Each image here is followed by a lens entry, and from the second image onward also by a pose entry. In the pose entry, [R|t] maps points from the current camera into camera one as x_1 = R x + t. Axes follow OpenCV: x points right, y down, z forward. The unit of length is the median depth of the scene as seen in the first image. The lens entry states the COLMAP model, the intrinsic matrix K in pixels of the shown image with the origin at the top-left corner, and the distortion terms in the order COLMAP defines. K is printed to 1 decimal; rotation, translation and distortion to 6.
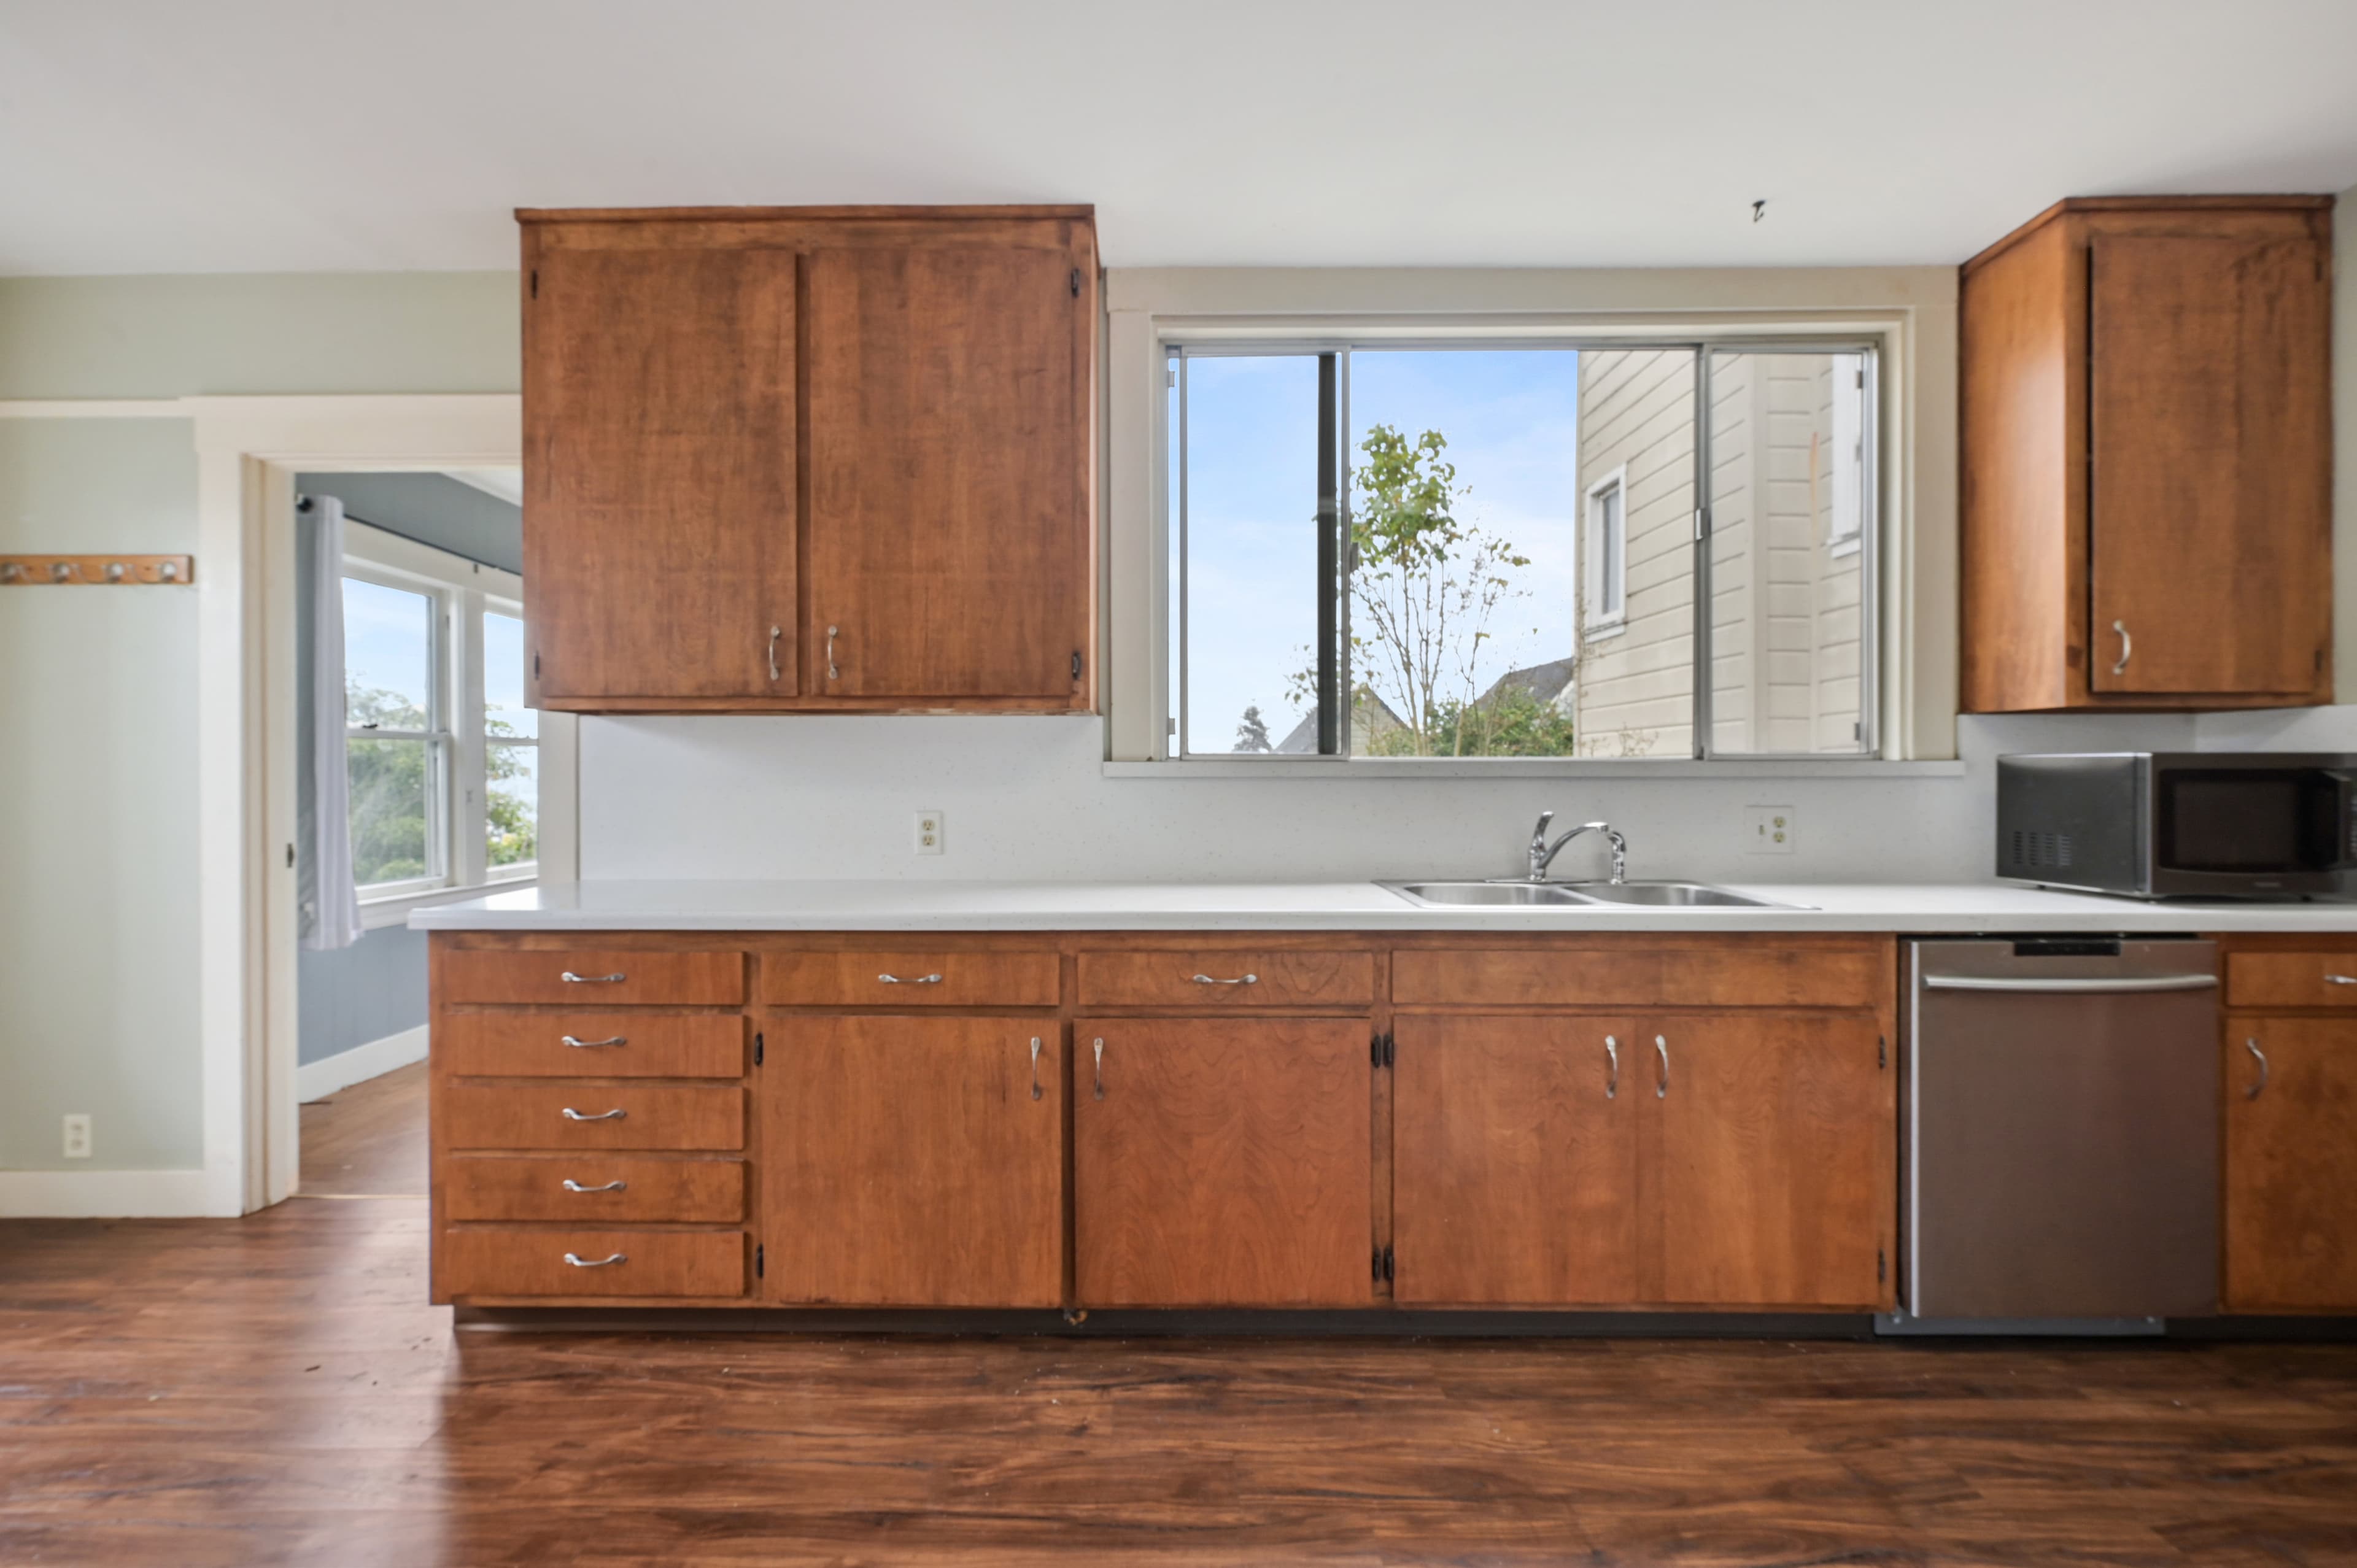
lens RADIAL K [[975.0, 0, 1178.5], [0, 975.0, 784.0], [0, 0, 1]] dist [0.000959, -0.000052]
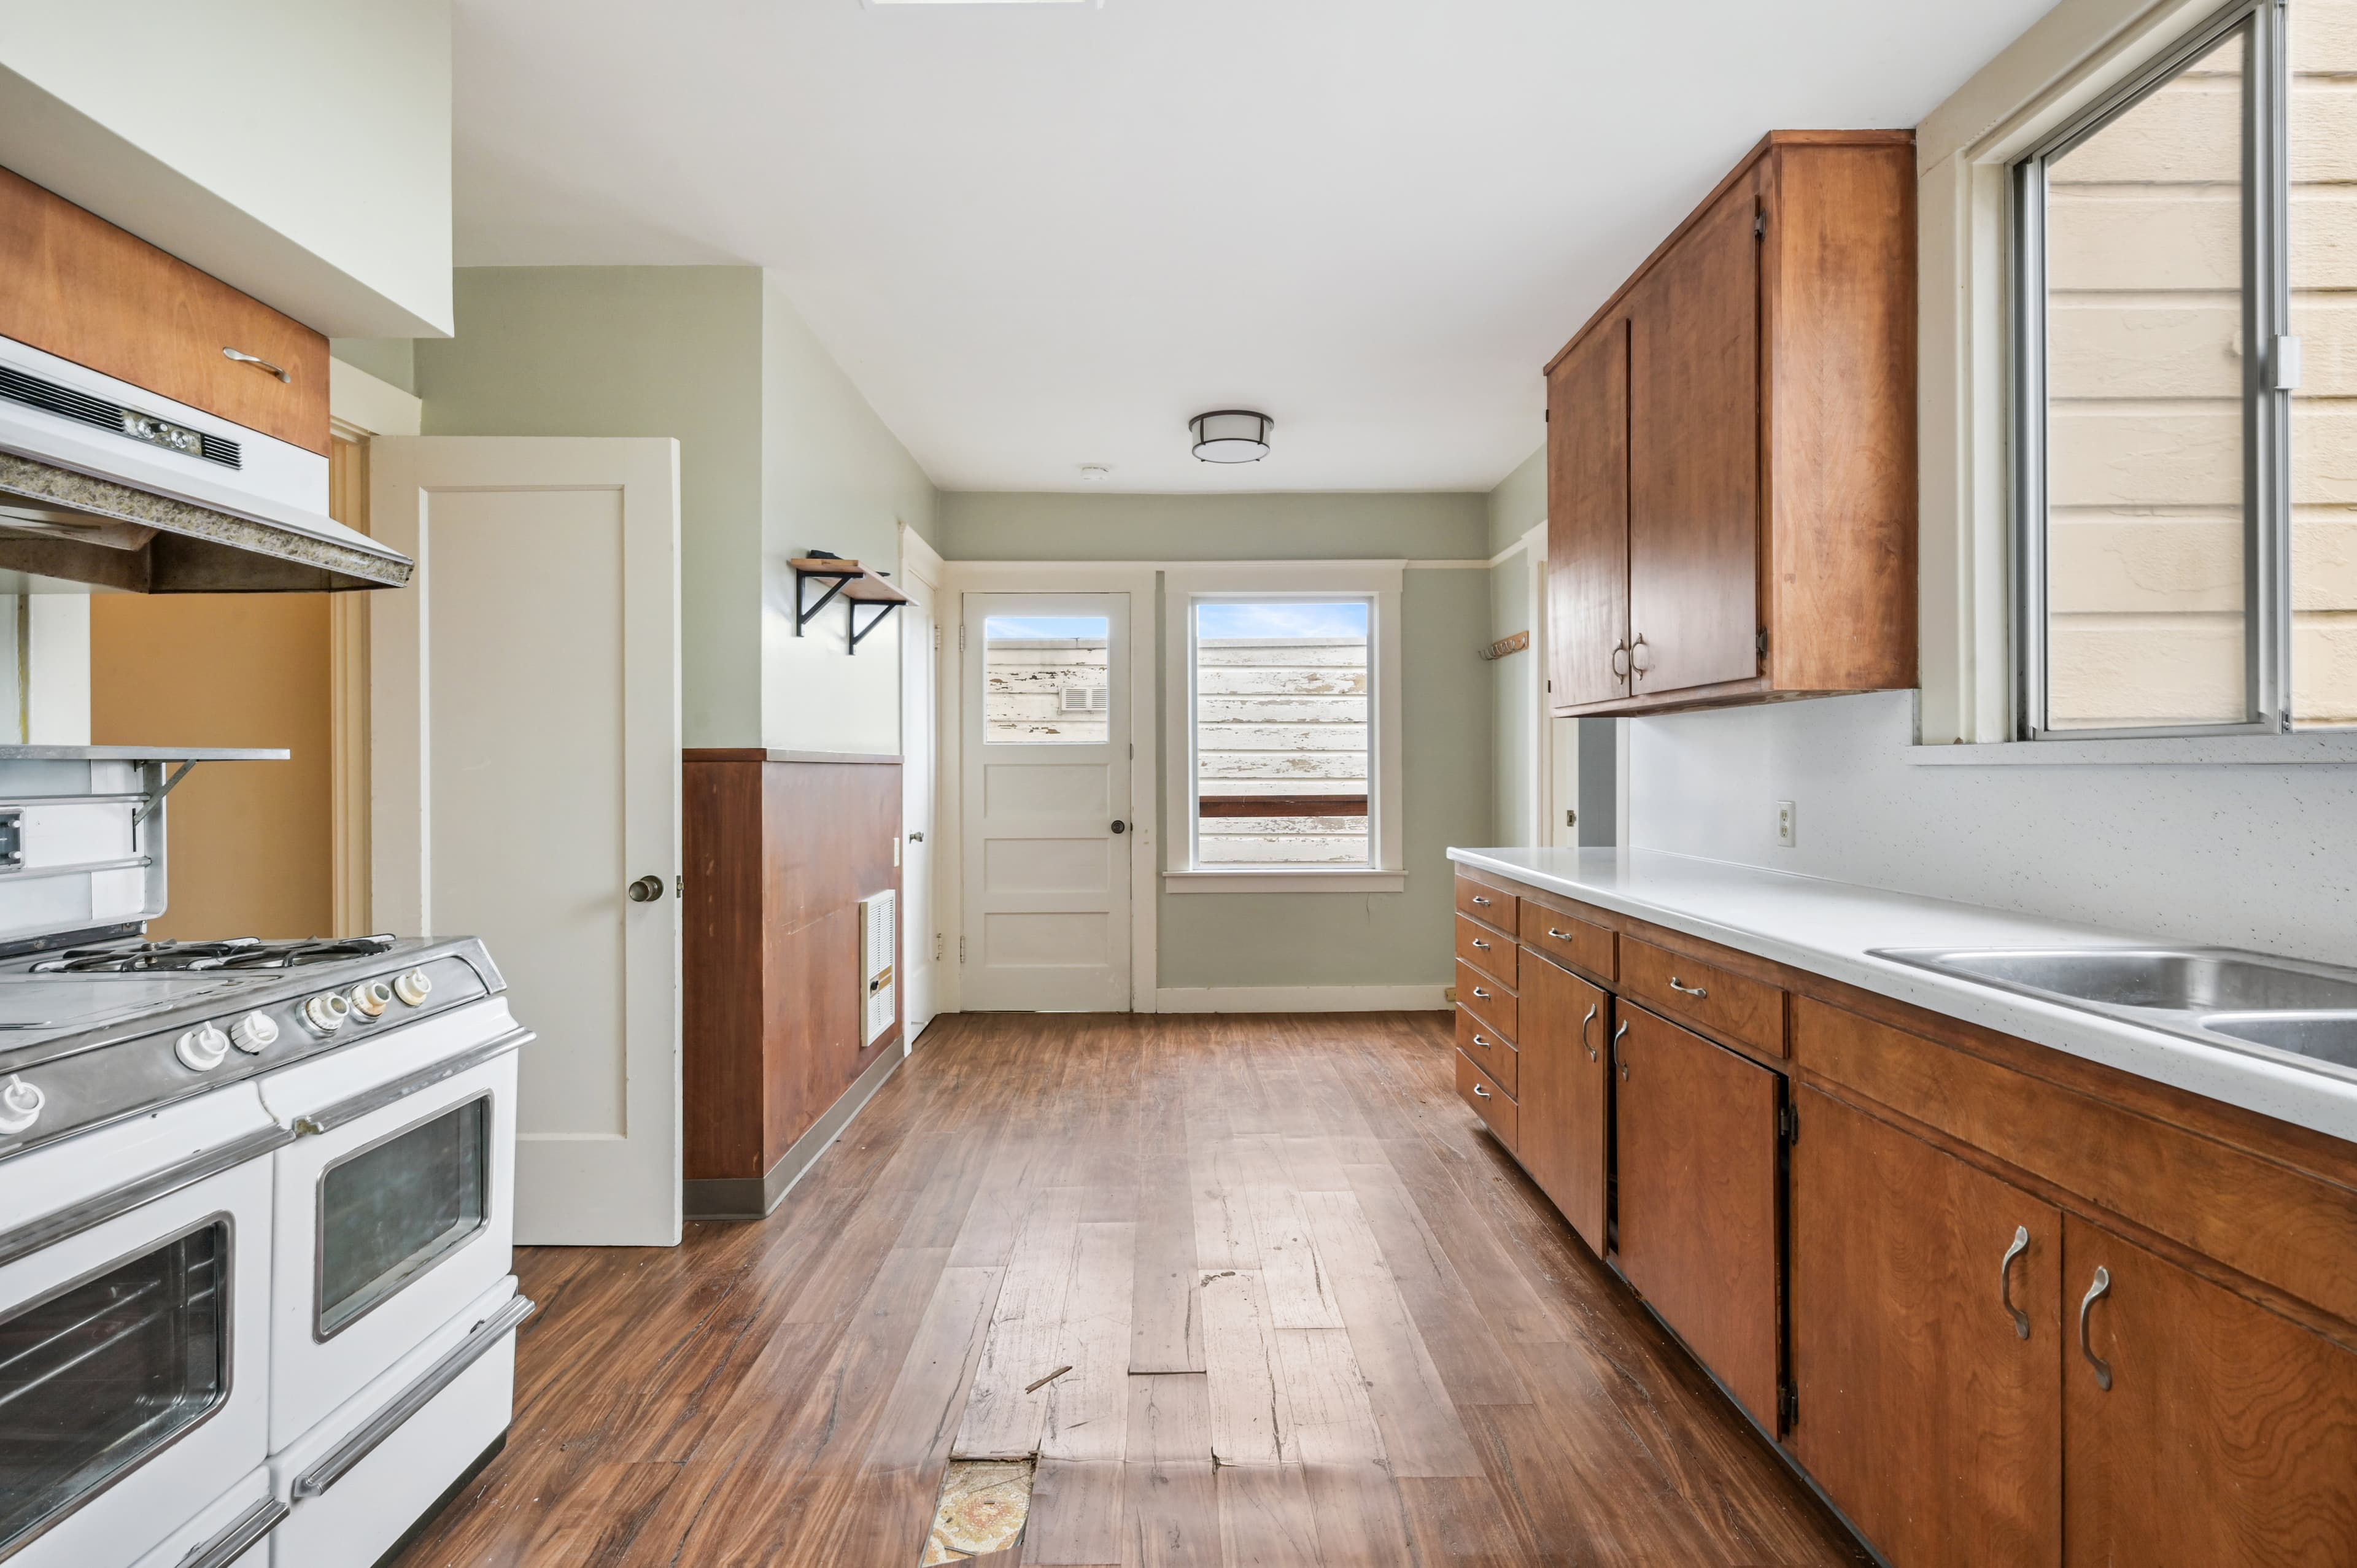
lens RADIAL K [[975.0, 0, 1178.5], [0, 975.0, 784.0], [0, 0, 1]] dist [0.000959, -0.000052]
pose [[0.087469, 0.016324, -0.996034, 0.936100], [-0.003955, 0.999864, 0.016039, -0.002936], [0.996159, 0.002536, 0.087521, 0.460071]]
